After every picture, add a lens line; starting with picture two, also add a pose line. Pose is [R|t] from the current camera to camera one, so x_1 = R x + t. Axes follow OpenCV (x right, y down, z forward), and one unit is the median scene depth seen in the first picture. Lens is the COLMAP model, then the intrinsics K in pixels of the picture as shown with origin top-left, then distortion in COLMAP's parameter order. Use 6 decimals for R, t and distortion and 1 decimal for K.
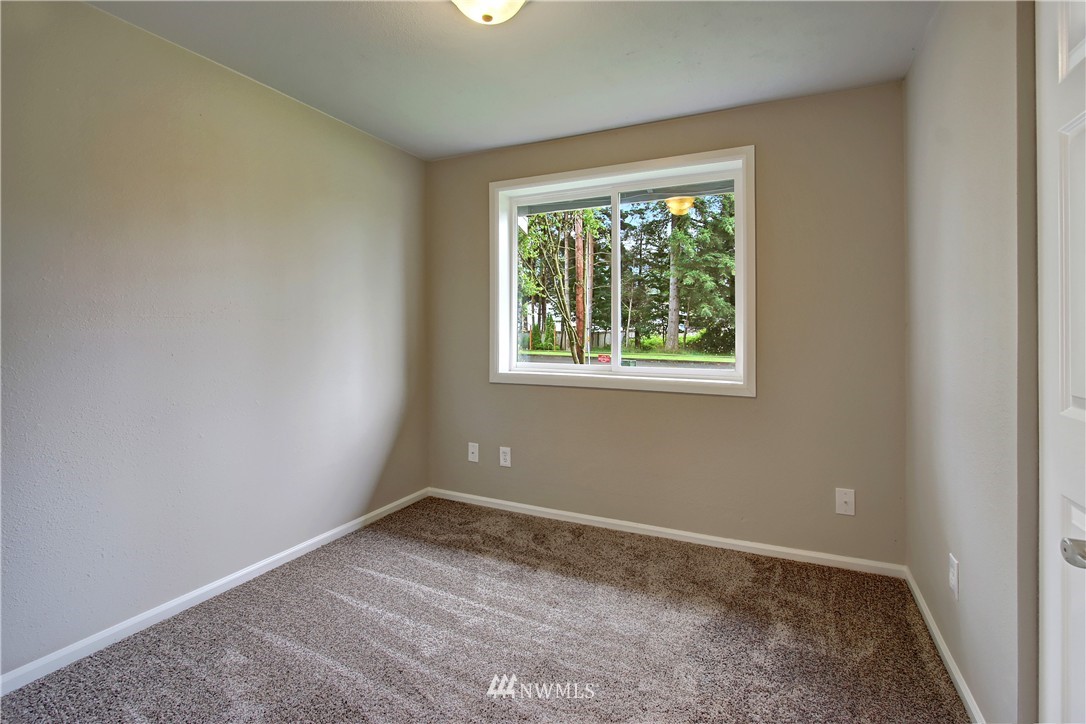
lens RADIAL K [[517.8, 0, 543.0], [0, 517.8, 327.1], [0, 0, 1]] dist [-0.003177, -0.000044]
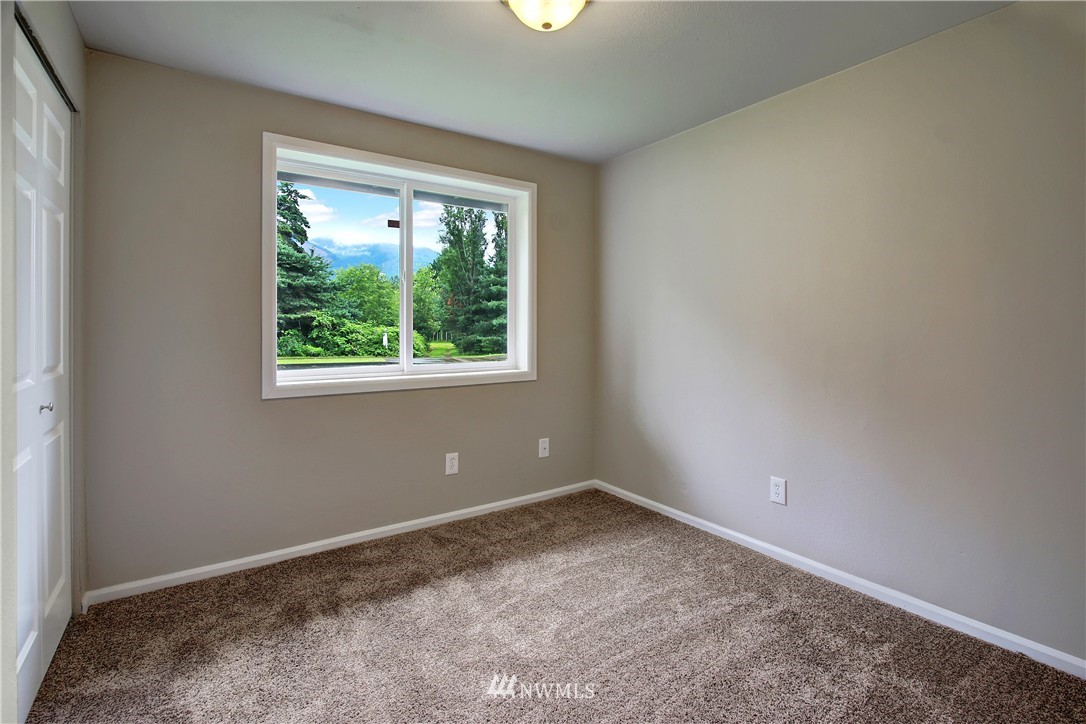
lens RADIAL K [[503.0, 0, 542.3], [0, 503.0, 359.0], [0, 0, 1]] dist [-0.018280, 0.000049]
pose [[0.494475, -0.053352, 0.867553, -0.681720], [-0.001628, 0.998056, 0.062305, 0.002933], [-0.869190, -0.032221, 0.493427, 0.361360]]
